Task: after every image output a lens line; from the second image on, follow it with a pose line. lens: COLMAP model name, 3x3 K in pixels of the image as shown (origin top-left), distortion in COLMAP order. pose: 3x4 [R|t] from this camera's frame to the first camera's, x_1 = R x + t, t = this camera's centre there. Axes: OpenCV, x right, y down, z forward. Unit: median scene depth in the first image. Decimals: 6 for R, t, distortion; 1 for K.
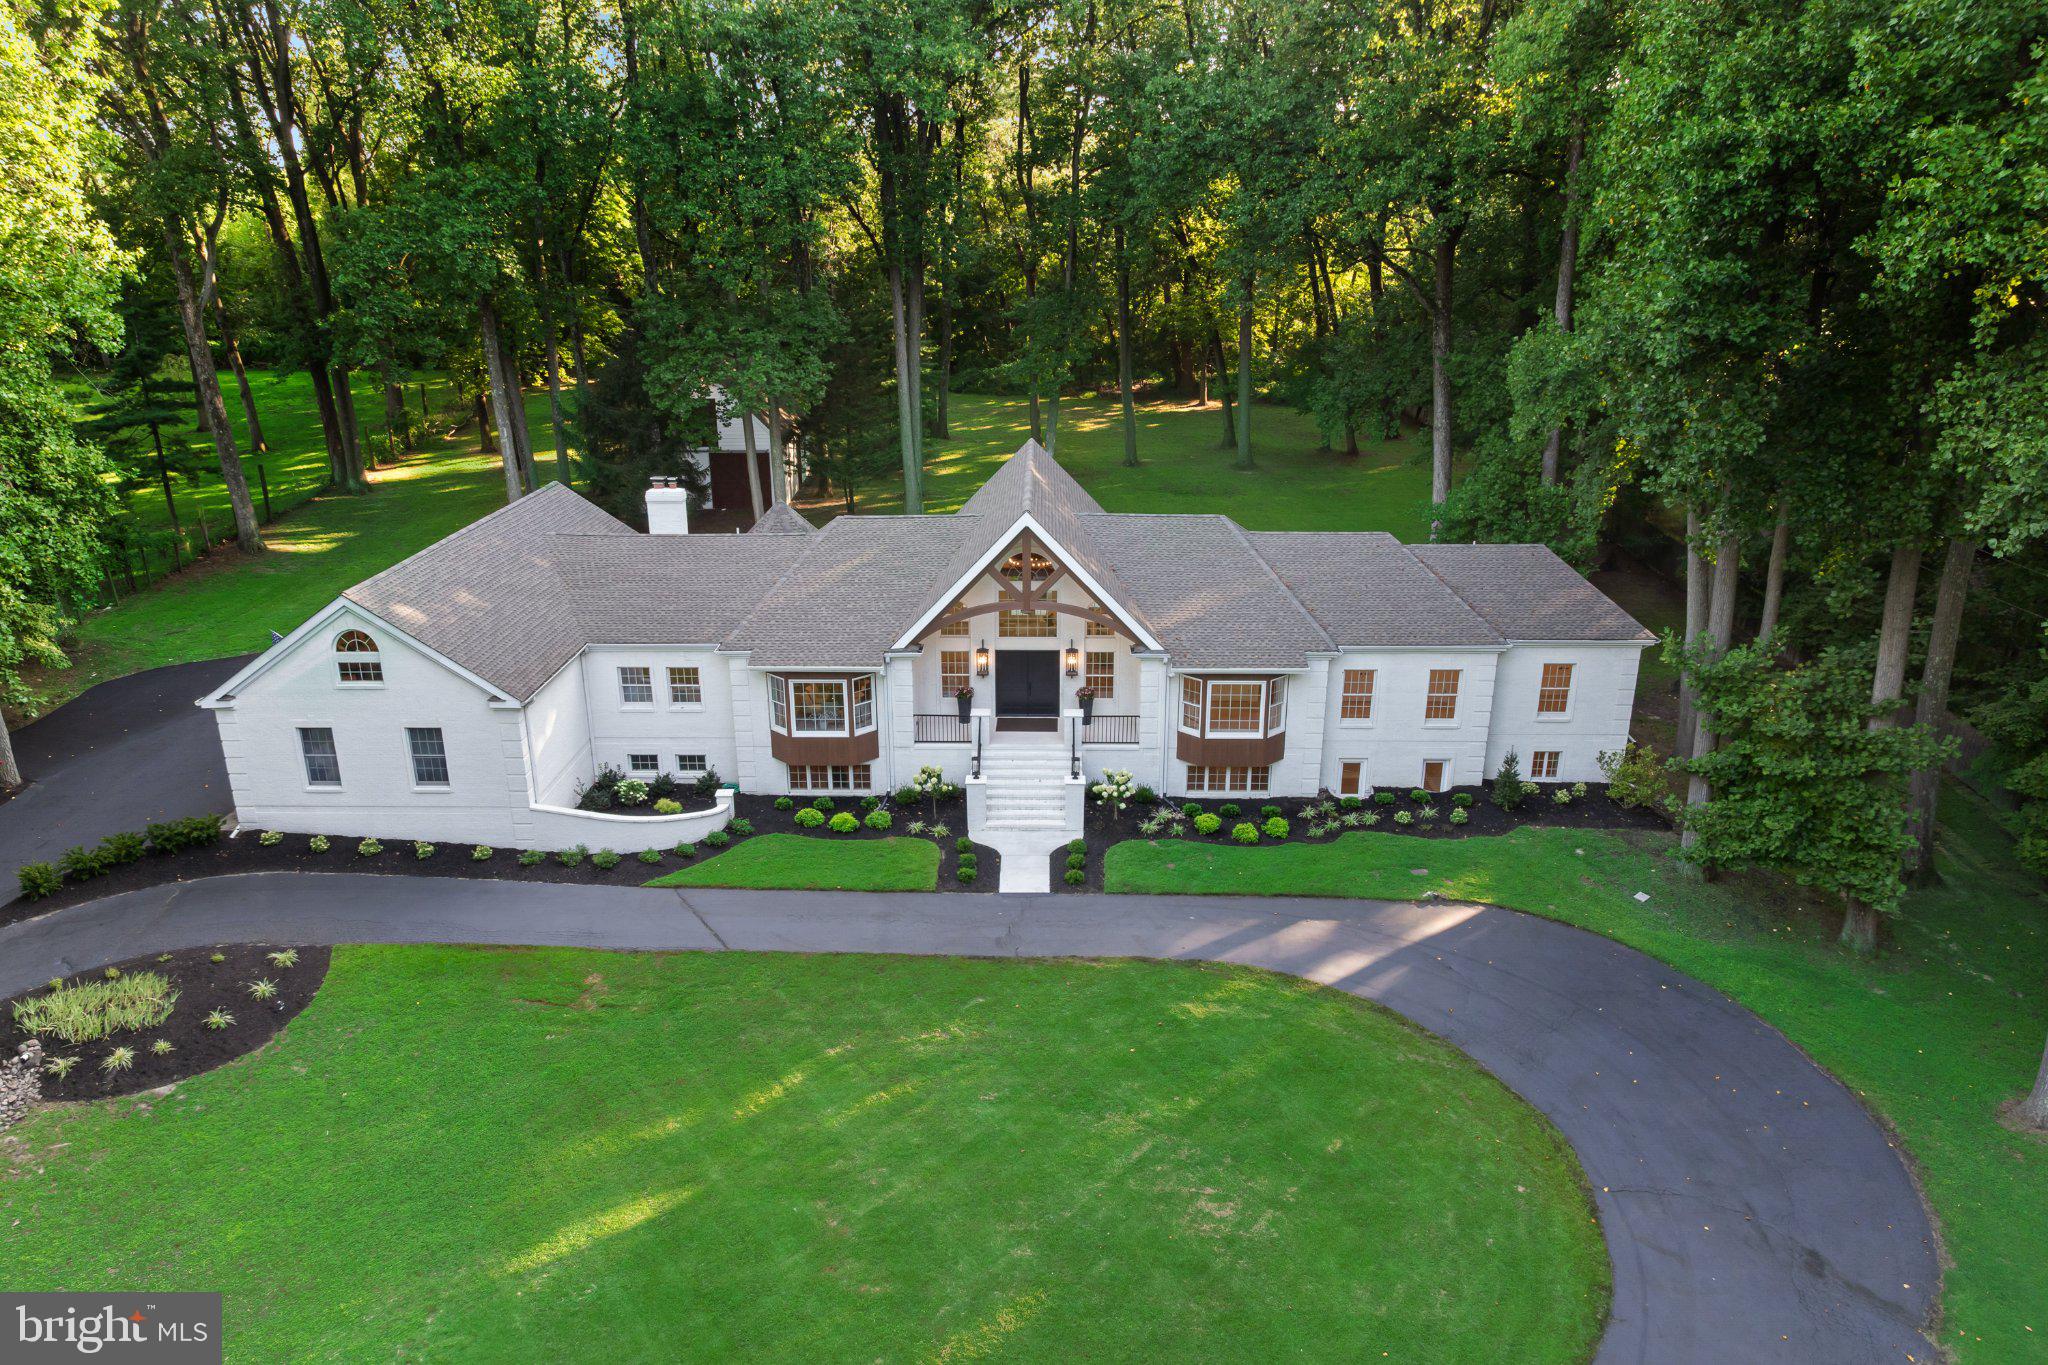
lens RADIAL K [[1427.9, 0, 1024.6], [0, 1427.9, 760.3], [0, 0, 1]] dist [-0.025663, -0.001924]
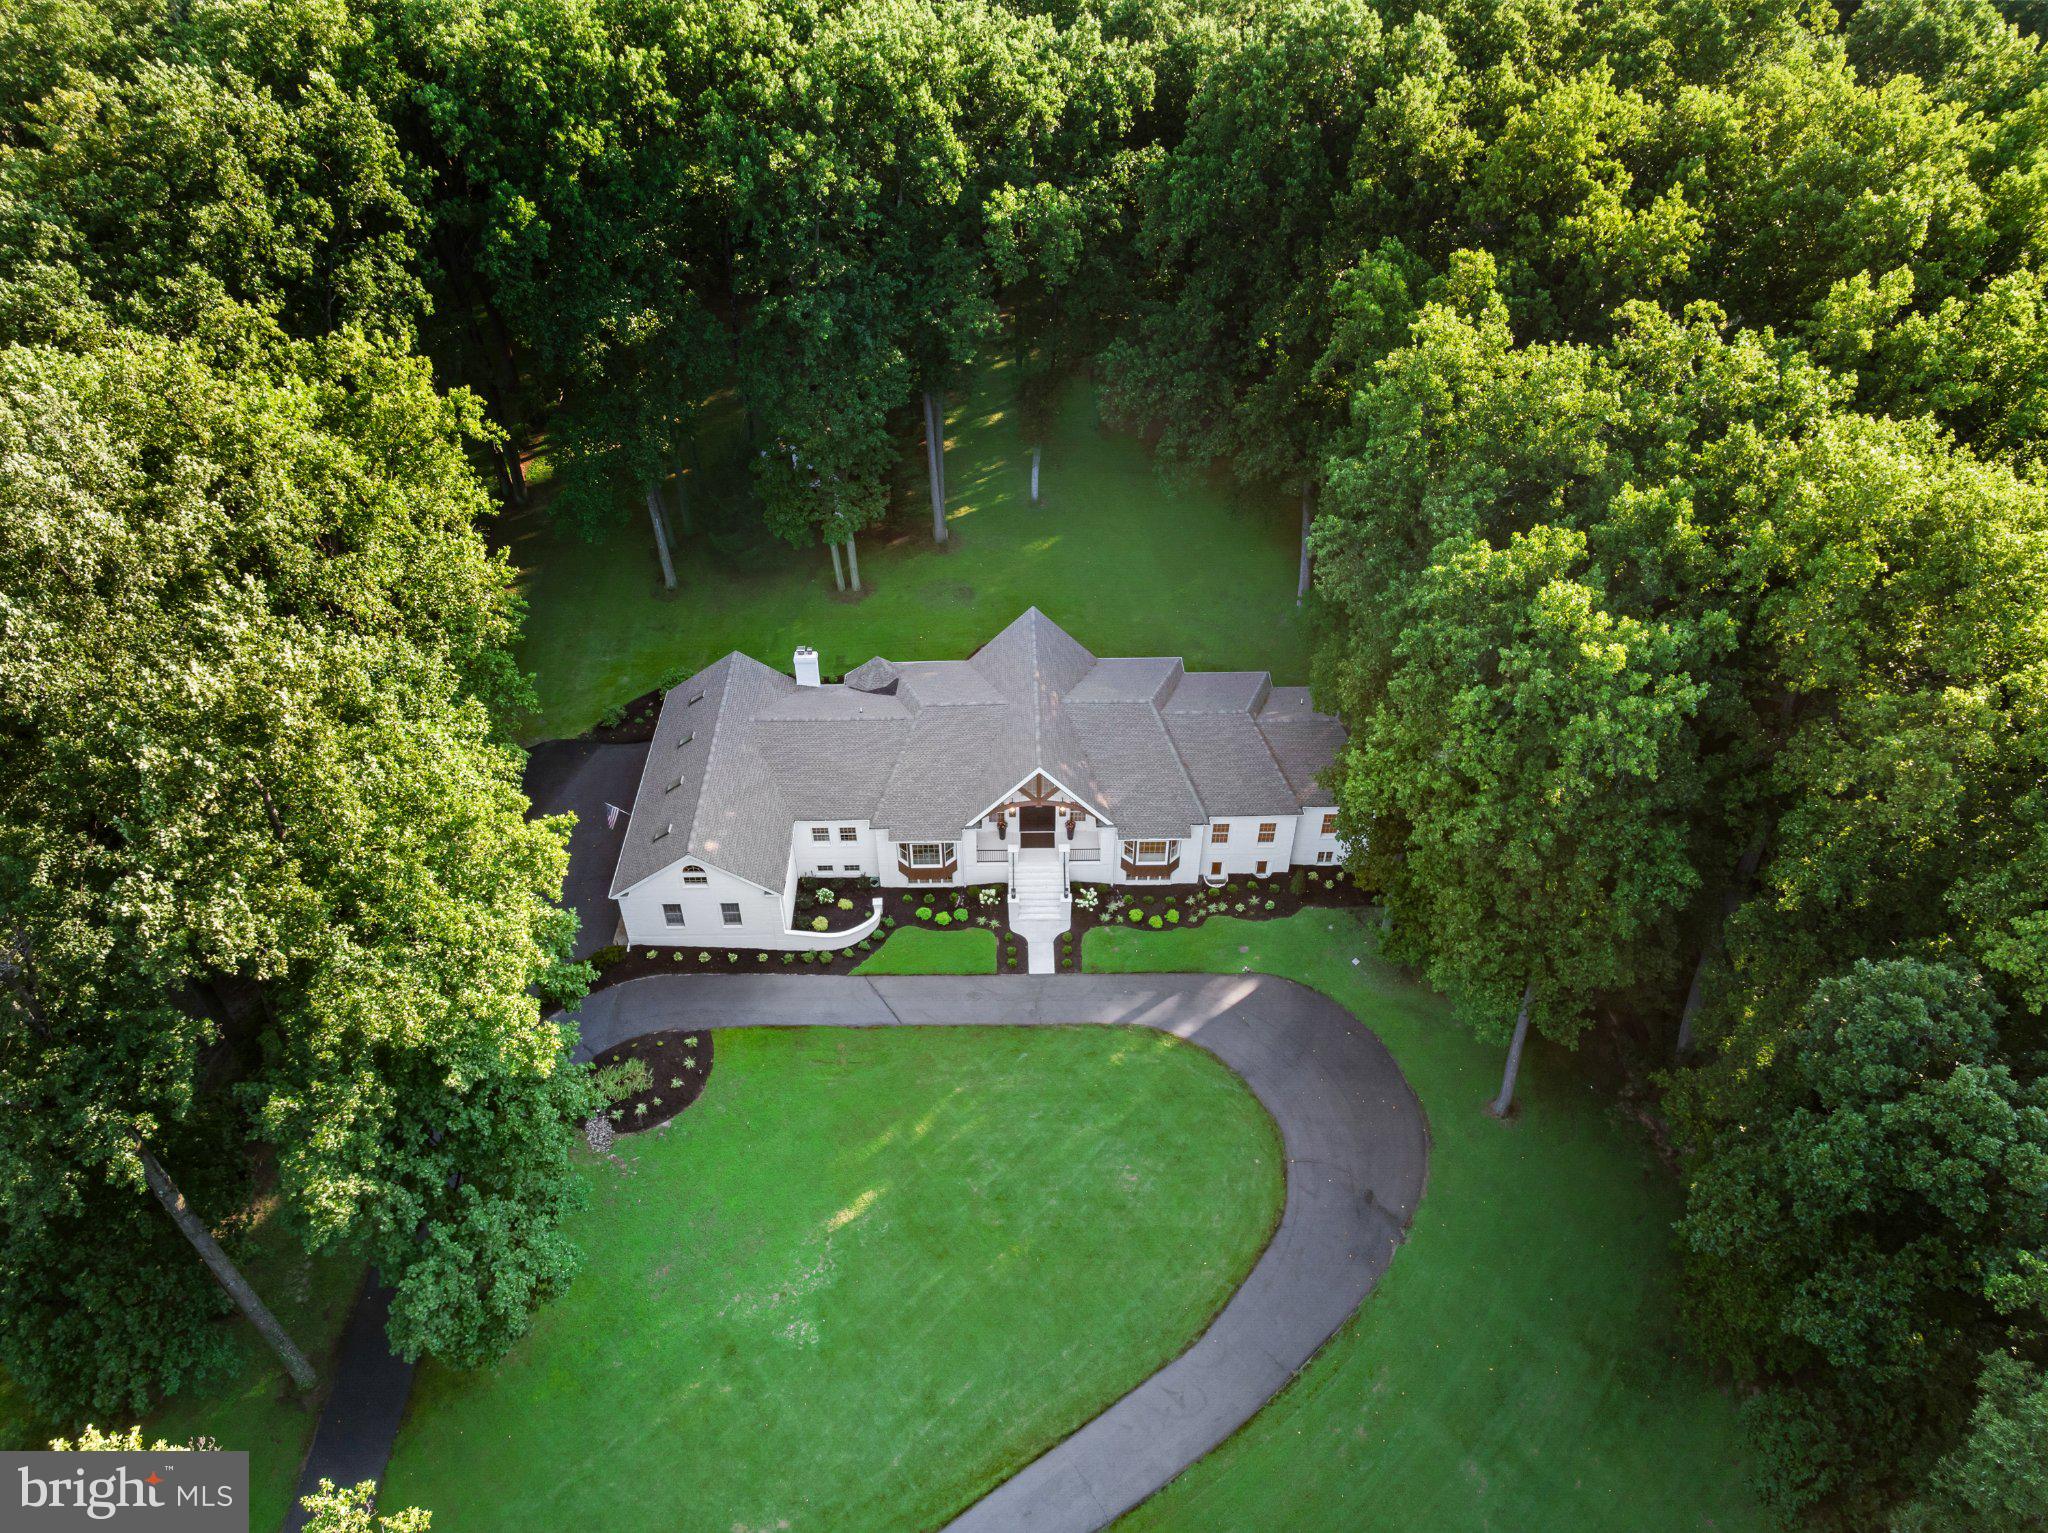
lens RADIAL K [[1433.9, 0, 1019.8], [0, 1433.9, 737.9], [0, 0, 1]] dist [-0.006120, 0.003047]
pose [[0.999575, -0.021332, 0.019874, -0.057373], [0.013920, 0.948135, 0.317562, -0.769869], [-0.025617, -0.317151, 0.948029, -0.709219]]
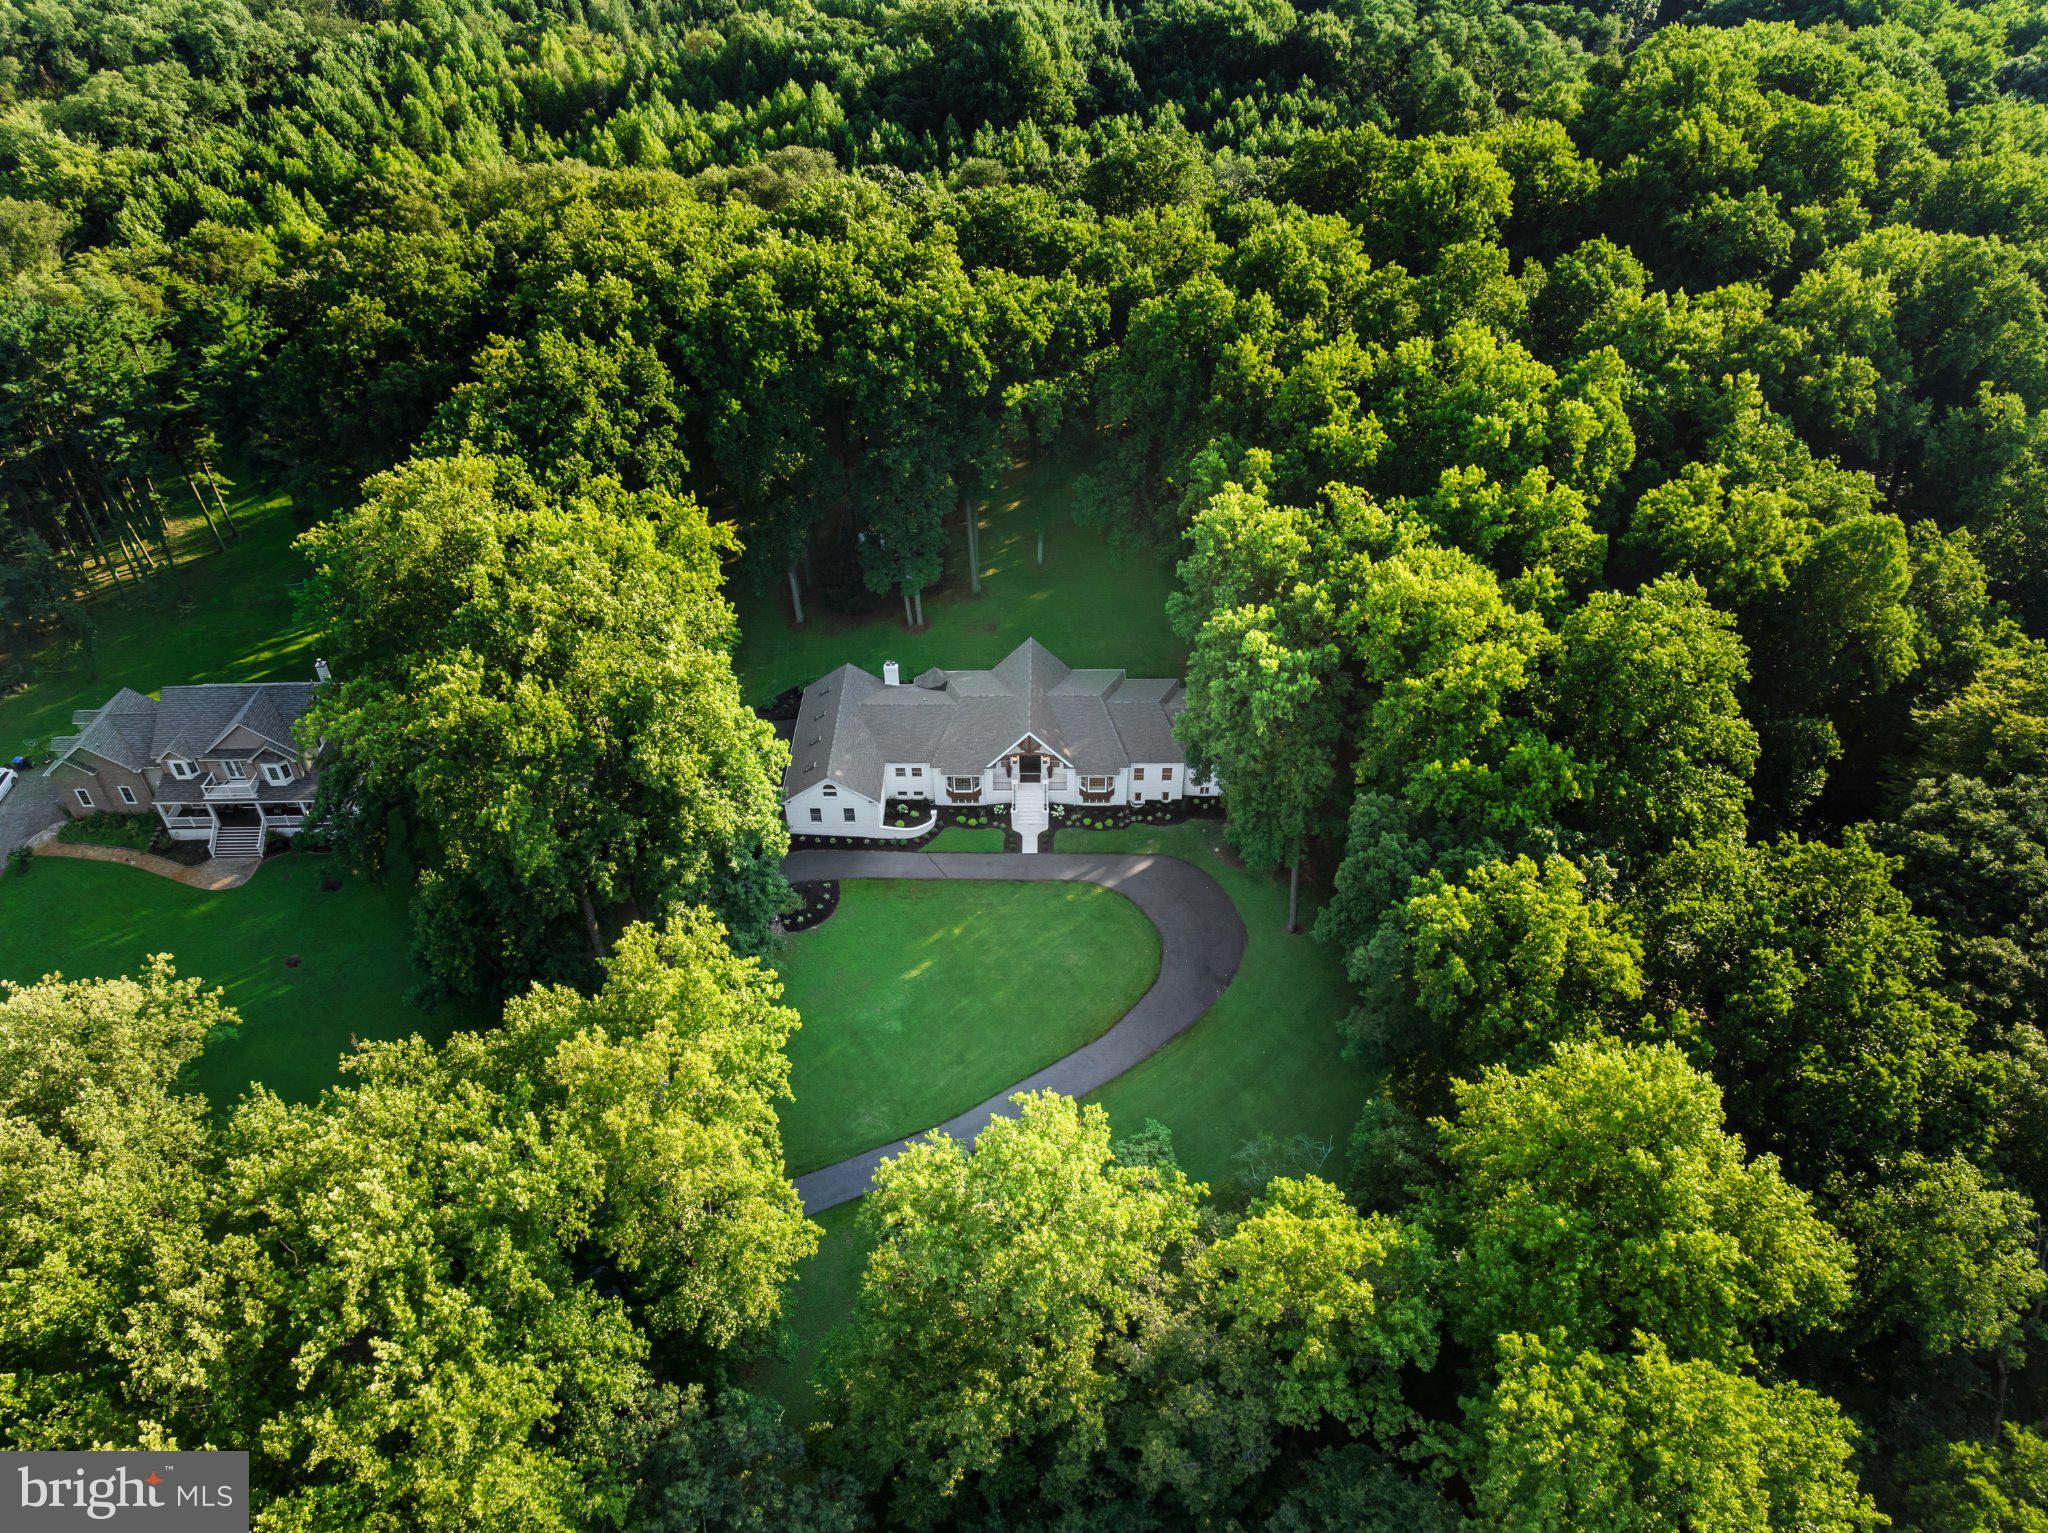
lens RADIAL K [[1426.3, 0, 1024.0], [0, 1426.3, 766.5], [0, 0, 1]] dist [-0.028817, -0.001182]
pose [[0.999910, -0.010708, -0.008112, 0.014261], [0.012747, 0.946928, 0.321194, -1.073986], [0.004242, -0.321268, 0.946979, -1.930915]]
